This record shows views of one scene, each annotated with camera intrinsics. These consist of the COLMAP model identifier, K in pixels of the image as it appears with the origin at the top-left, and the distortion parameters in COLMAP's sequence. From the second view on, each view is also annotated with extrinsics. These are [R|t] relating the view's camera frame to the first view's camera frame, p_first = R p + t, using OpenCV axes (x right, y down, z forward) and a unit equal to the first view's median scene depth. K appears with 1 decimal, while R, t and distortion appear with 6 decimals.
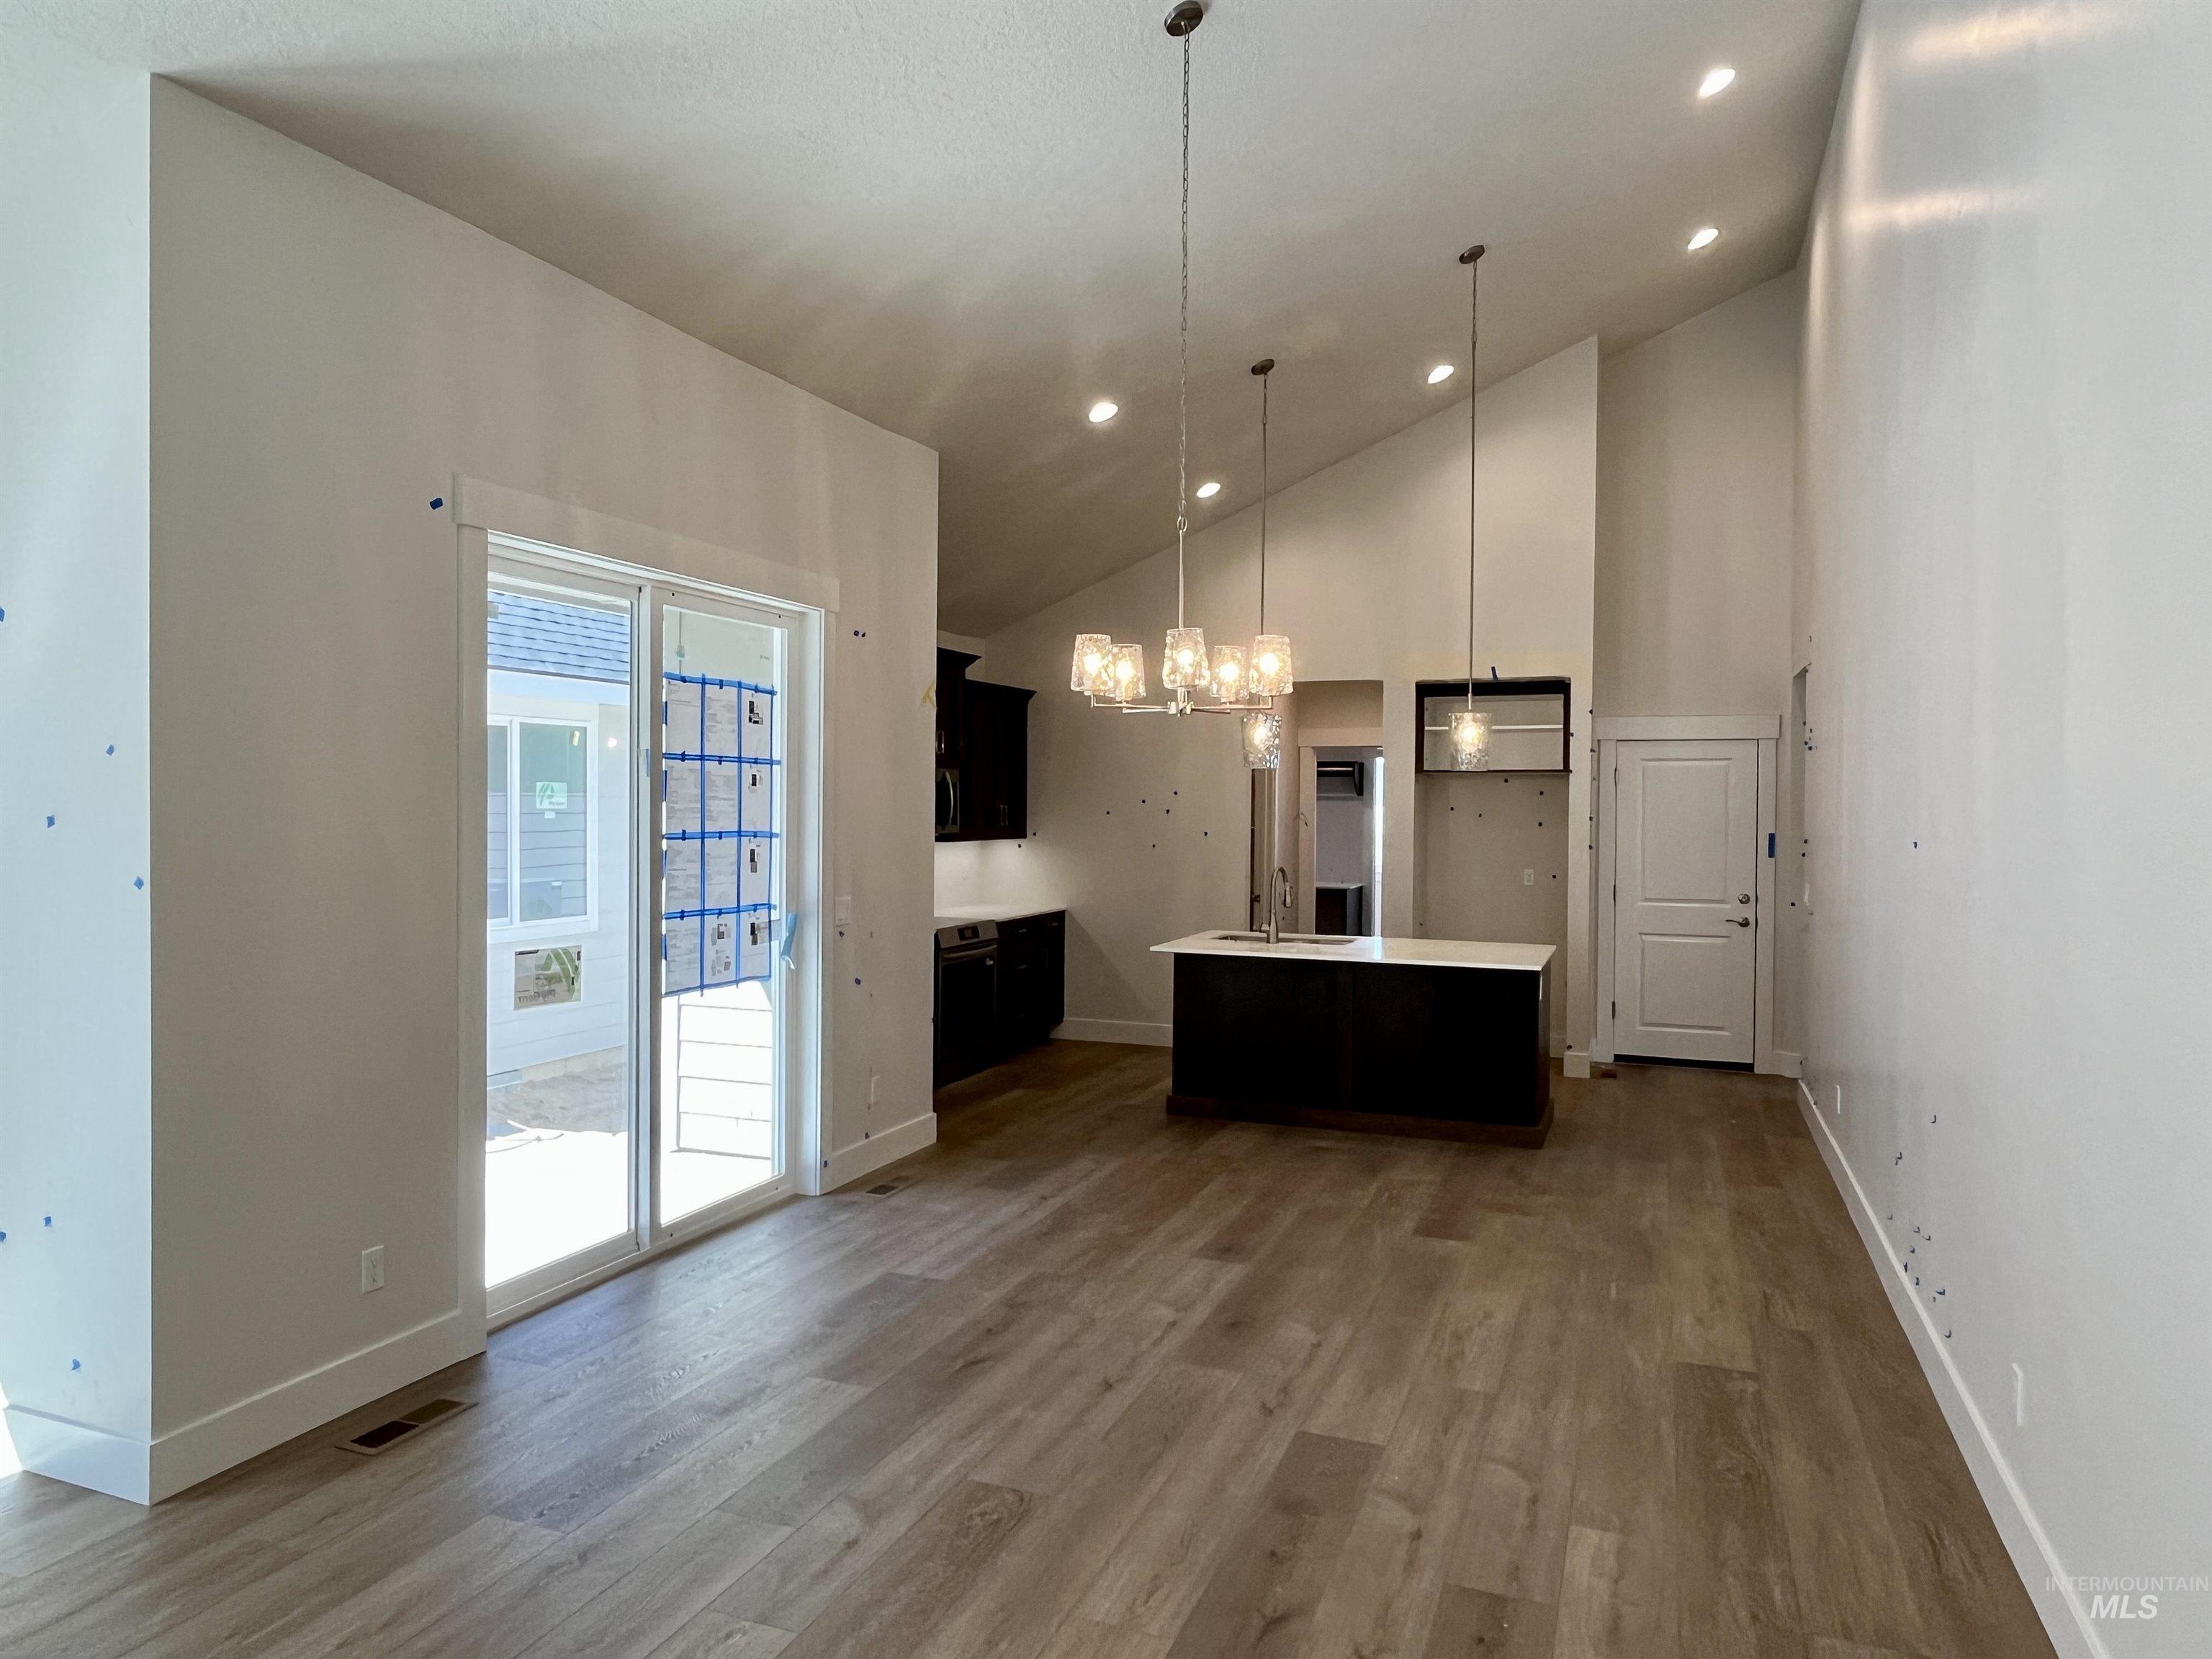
lens RADIAL K [[1413.5, 0, 1108.1], [0, 1413.5, 822.0], [0, 0, 1]] dist [0.003450, -0.002038]
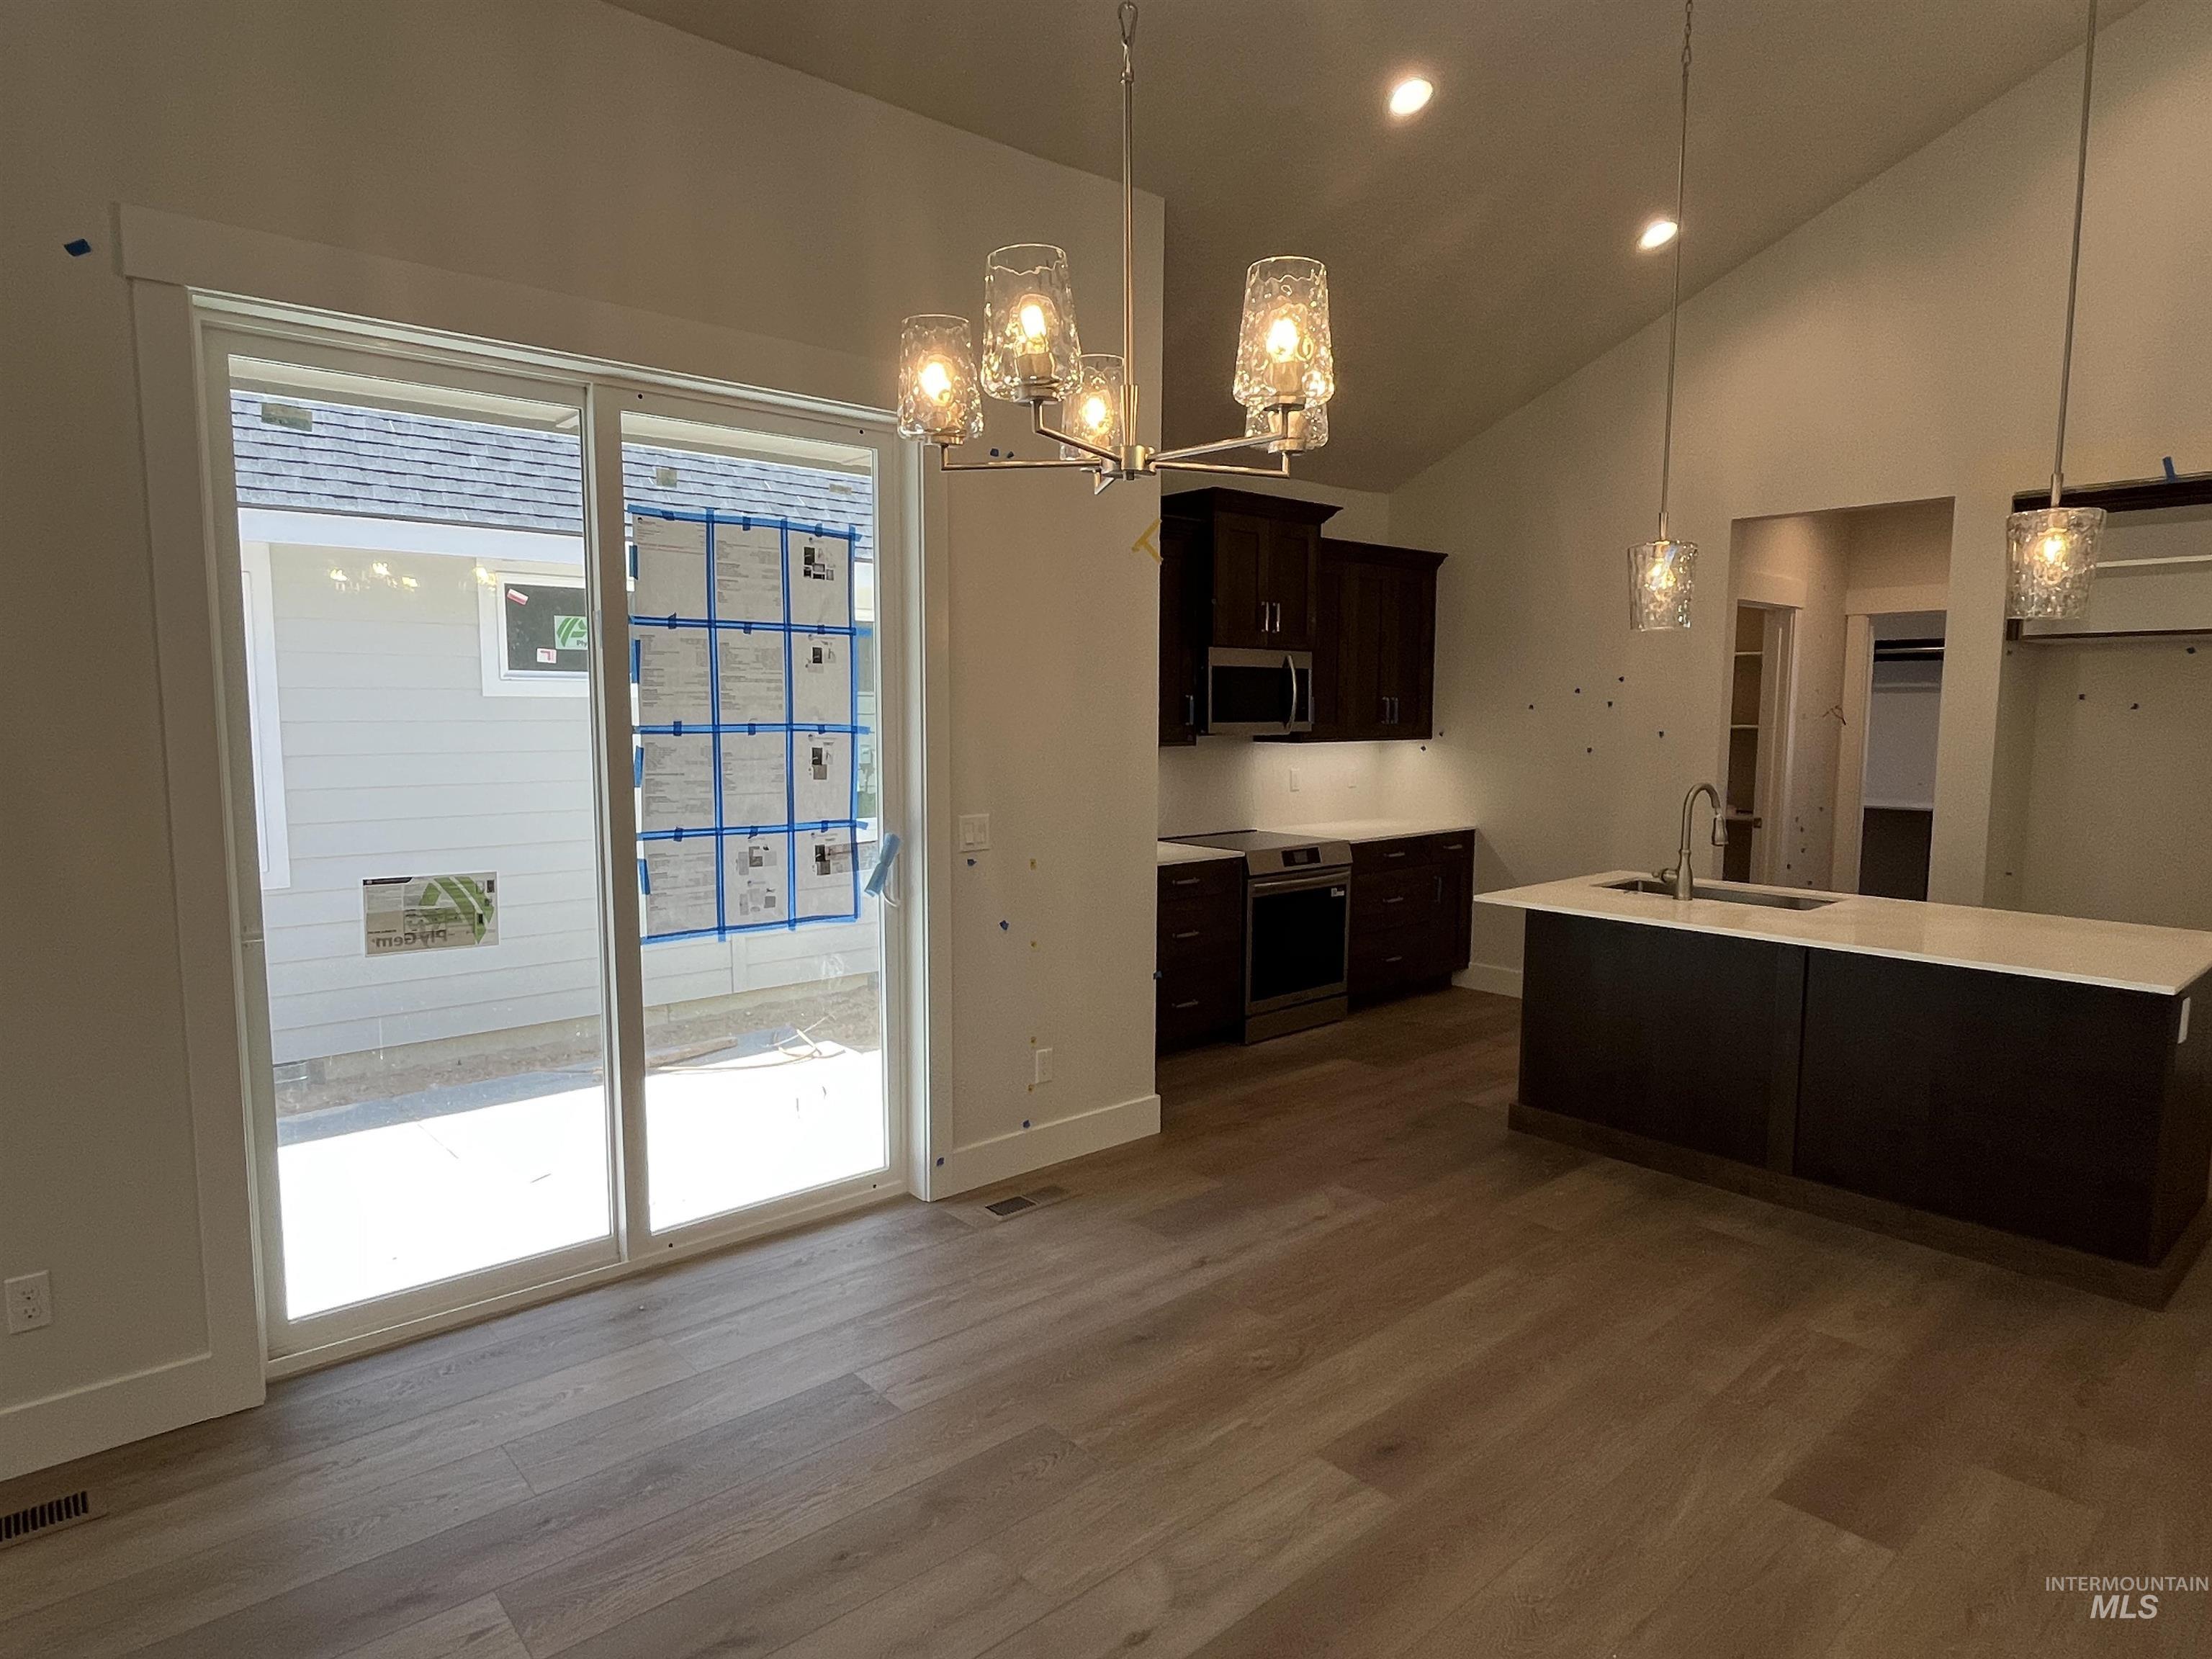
lens RADIAL K [[1265.3, 0, 1092.3], [0, 1265.3, 835.7], [0, 0, 1]] dist [-0.003010, -0.001453]
pose [[0.885129, 0.041196, -0.463519, 0.191889], [-0.001094, 0.996255, 0.086455, 0.007279], [0.465345, -0.076017, 0.881859, 0.471371]]
